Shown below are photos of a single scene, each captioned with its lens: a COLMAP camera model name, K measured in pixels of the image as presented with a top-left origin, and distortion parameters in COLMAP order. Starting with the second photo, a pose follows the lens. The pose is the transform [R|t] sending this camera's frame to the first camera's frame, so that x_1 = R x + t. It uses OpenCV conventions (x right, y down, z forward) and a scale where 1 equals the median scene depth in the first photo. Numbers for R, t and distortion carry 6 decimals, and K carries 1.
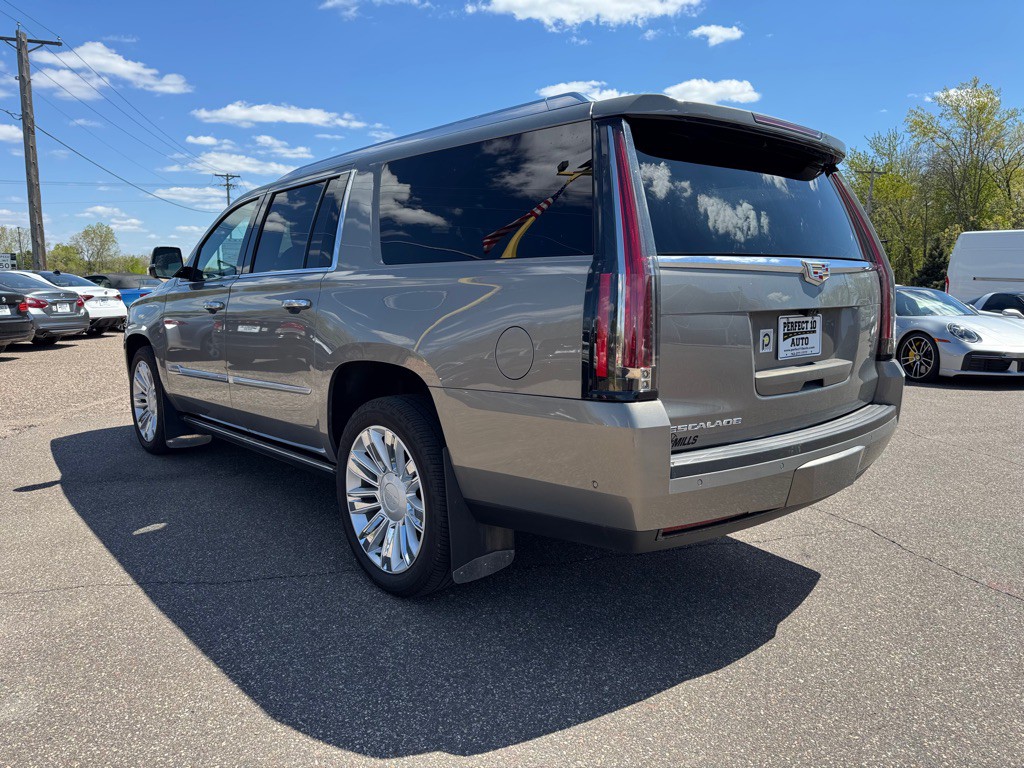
lens RADIAL K [[723.4, 0, 515.2], [0, 723.4, 384.1], [0, 0, 1]] dist [0.041150, -0.057754]
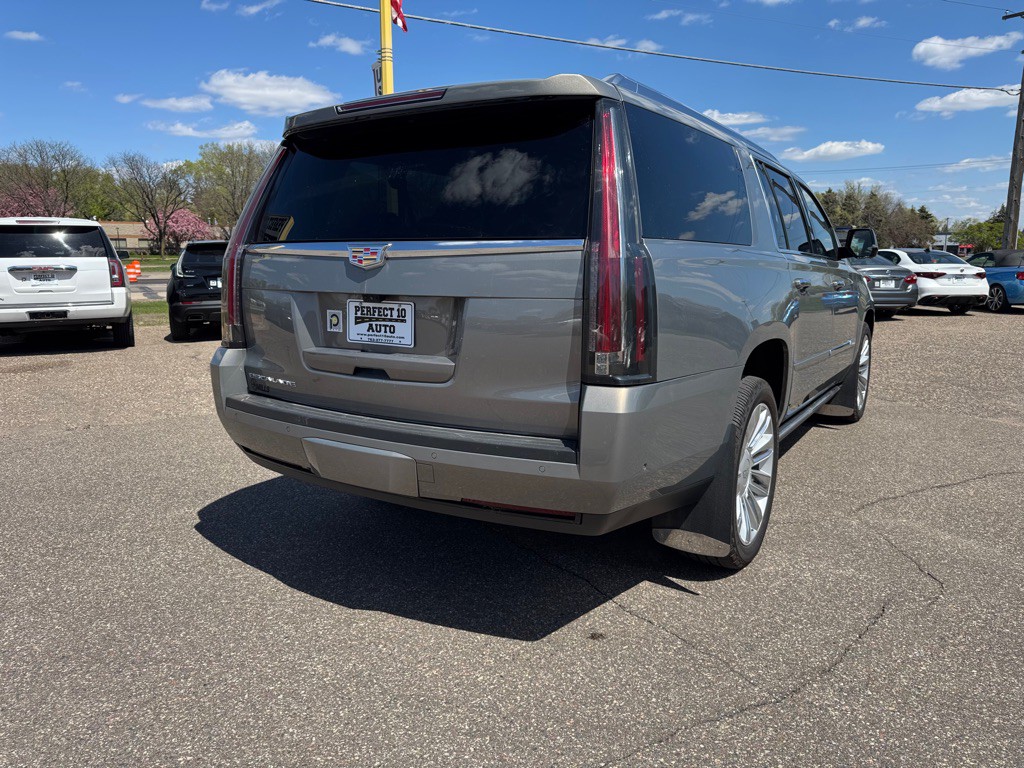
lens RADIAL K [[718.0, 0, 512.0], [0, 718.0, 384.0], [0, 0, 1]] dist [0.033403, -0.037412]
pose [[0.284746, 0.164487, -0.944385, 1.307905], [-0.133584, 0.982365, 0.130824, -0.129443], [0.949250, 0.088903, 0.301697, 0.856650]]
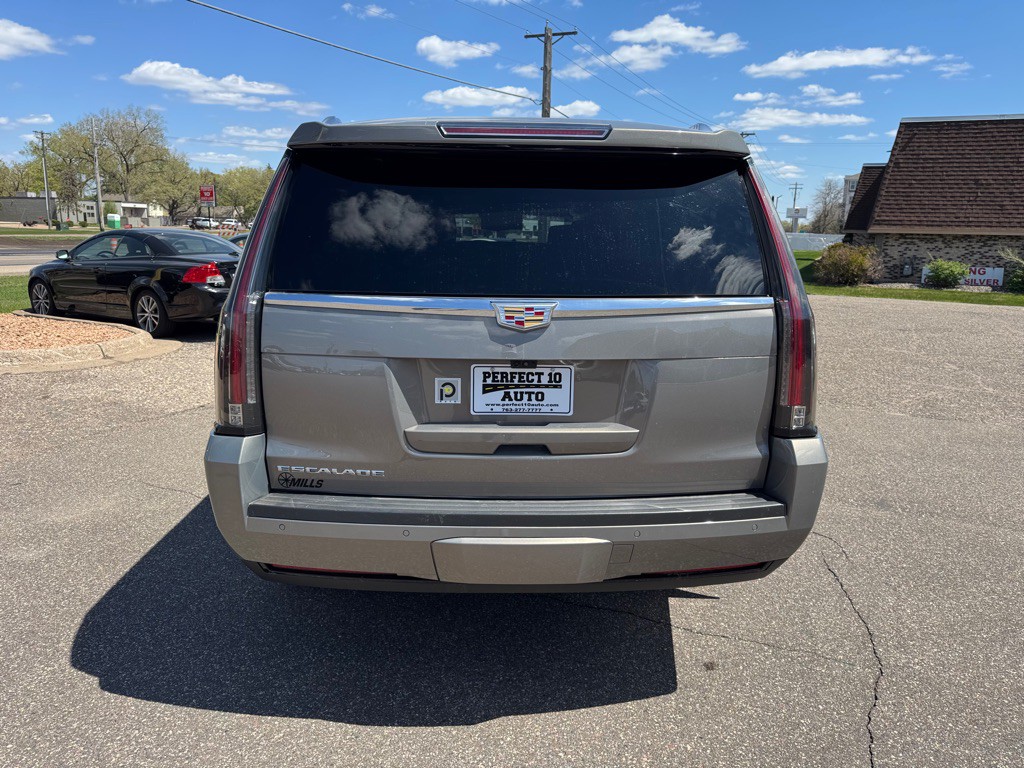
lens RADIAL K [[723.4, 0, 515.2], [0, 723.4, 384.1], [0, 0, 1]] dist [0.041150, -0.057754]
pose [[0.775764, 0.135968, -0.616200, 0.861210], [-0.100860, 0.990673, 0.091620, -0.141920], [0.622910, -0.008926, 0.782242, 0.340887]]
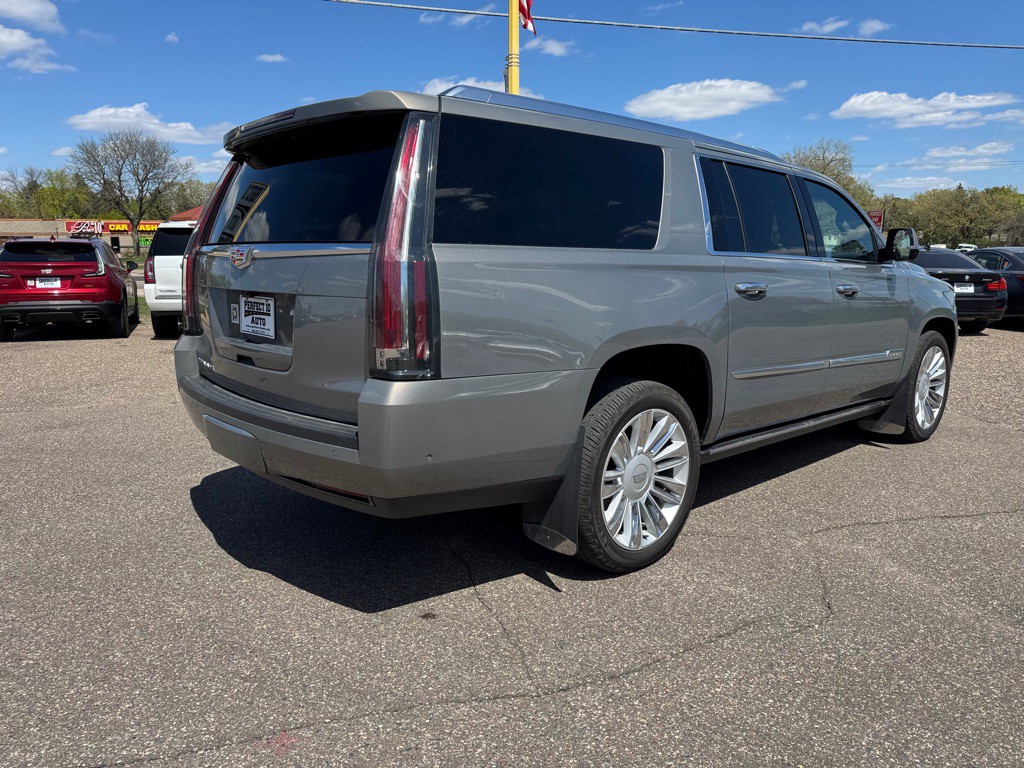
lens RADIAL K [[718.0, 0, 512.0], [0, 718.0, 384.0], [0, 0, 1]] dist [0.033403, -0.037412]
pose [[0.033370, 0.174077, -0.984166, 1.434738], [-0.143774, 0.975309, 0.167635, -0.195404], [0.989048, 0.135904, 0.057574, 1.284769]]
